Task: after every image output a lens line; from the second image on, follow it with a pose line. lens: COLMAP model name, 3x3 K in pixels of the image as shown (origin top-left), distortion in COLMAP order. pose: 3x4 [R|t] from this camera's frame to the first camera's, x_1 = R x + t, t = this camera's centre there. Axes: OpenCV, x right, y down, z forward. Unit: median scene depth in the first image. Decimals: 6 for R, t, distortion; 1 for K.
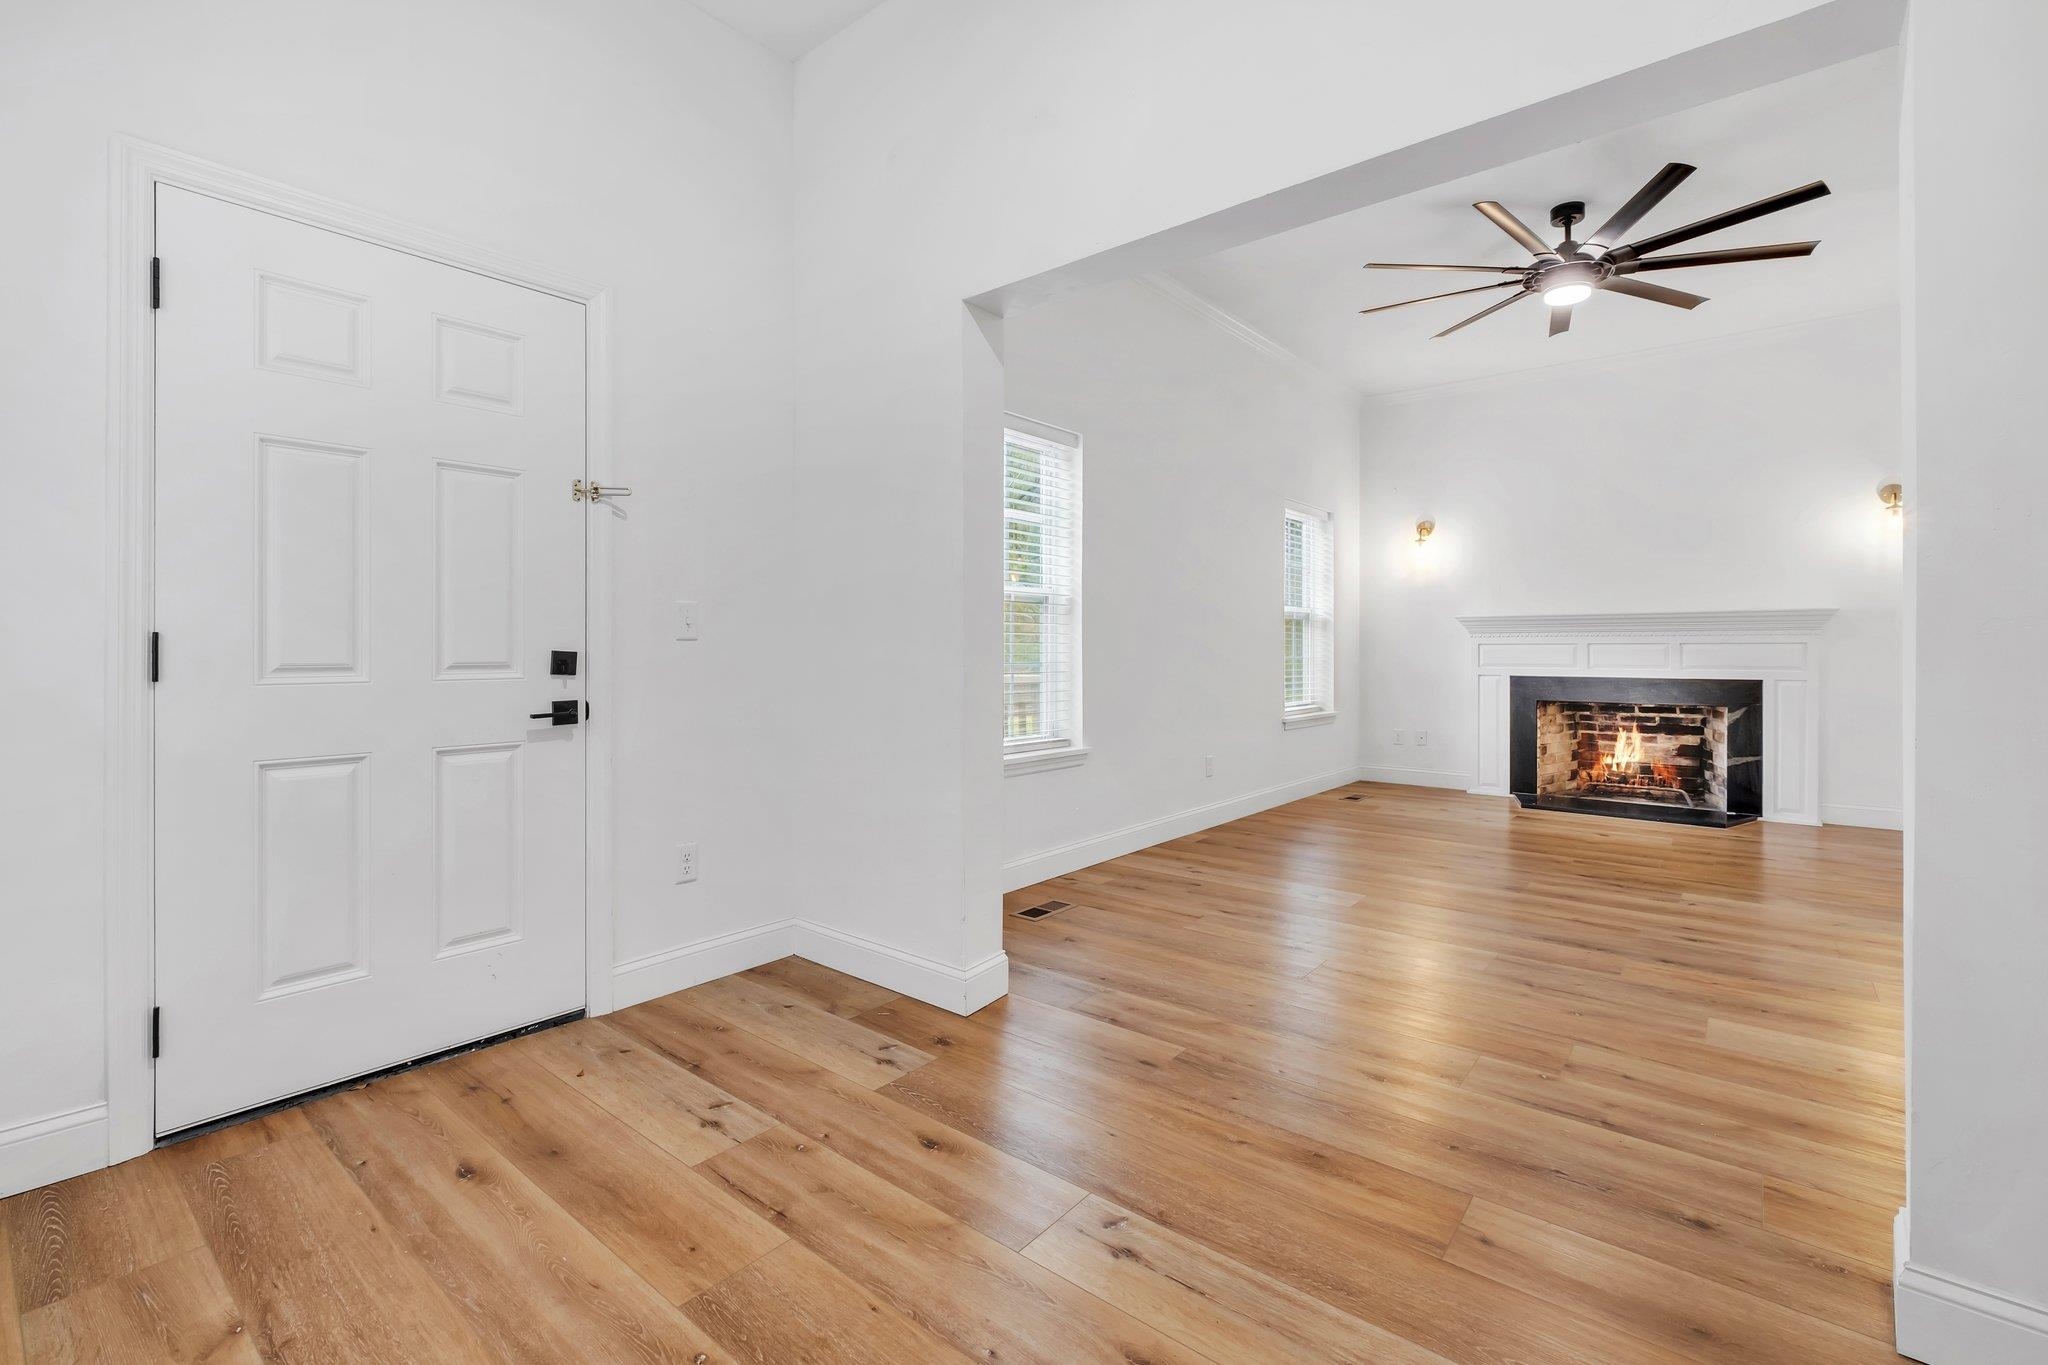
lens RADIAL K [[917.2, 0, 1016.7], [0, 917.2, 674.5], [0, 0, 1]] dist [-0.002695, -0.000064]
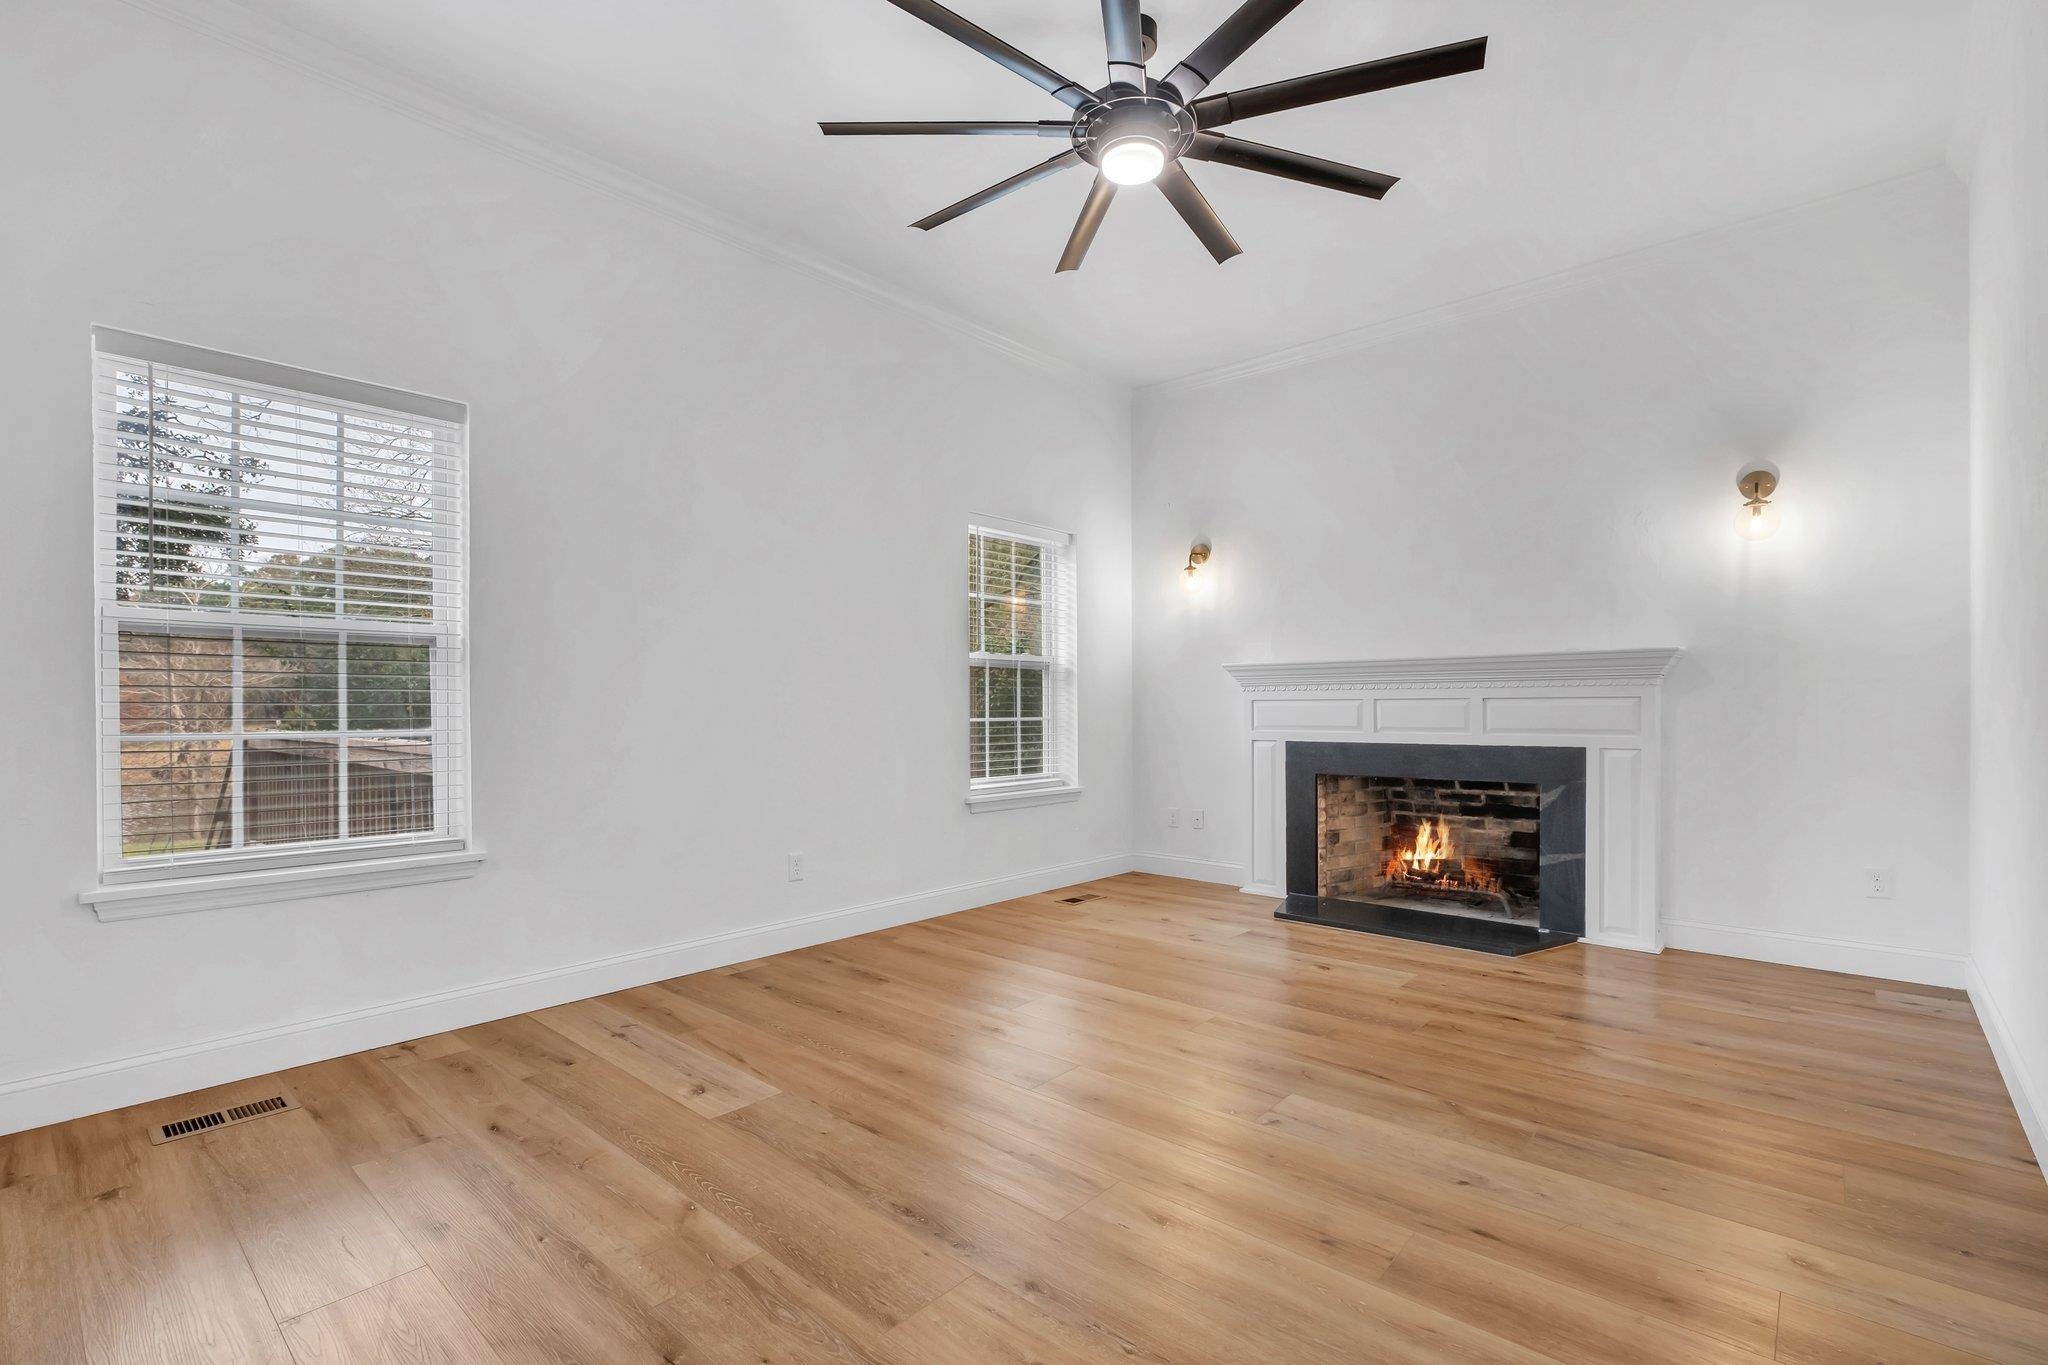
lens RADIAL K [[917.2, 0, 1017.2], [0, 917.2, 730.4], [0, 0, 1]] dist [-0.002695, -0.000064]
pose [[0.998737, -0.003611, -0.050119, 0.351394], [0.003590, 0.999993, -0.000515, -0.008061], [0.050121, 0.000334, 0.998743, 0.221321]]
